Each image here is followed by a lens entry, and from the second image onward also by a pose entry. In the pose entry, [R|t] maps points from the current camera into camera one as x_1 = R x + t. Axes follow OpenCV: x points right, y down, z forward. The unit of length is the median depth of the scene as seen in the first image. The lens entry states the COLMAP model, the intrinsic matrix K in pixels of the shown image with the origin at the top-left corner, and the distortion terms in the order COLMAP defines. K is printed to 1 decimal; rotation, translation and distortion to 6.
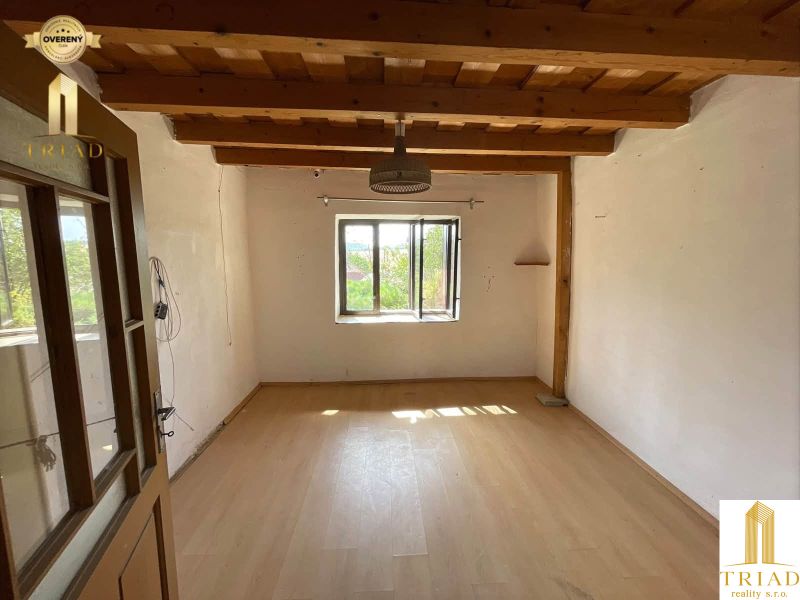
lens RADIAL K [[323.7, 0, 398.1], [0, 323.7, 297.8], [0, 0, 1]] dist [0.000550, -0.000167]
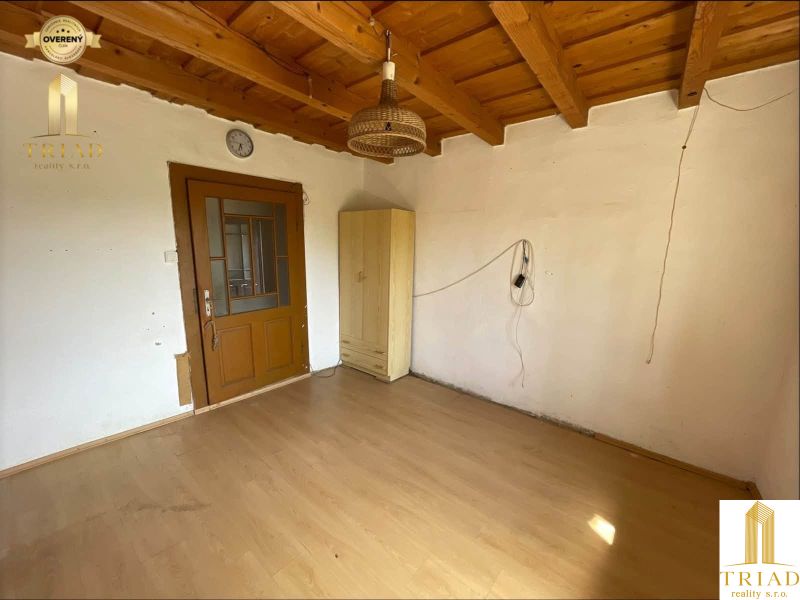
lens RADIAL K [[323.7, 0, 398.1], [0, 323.7, 297.8], [0, 0, 1]] dist [0.000550, -0.000167]
pose [[-0.671444, 0.114875, -0.732098, 0.325433], [-0.112740, 0.960578, 0.254125, -0.100080], [0.732430, 0.253168, -0.632023, 0.849451]]
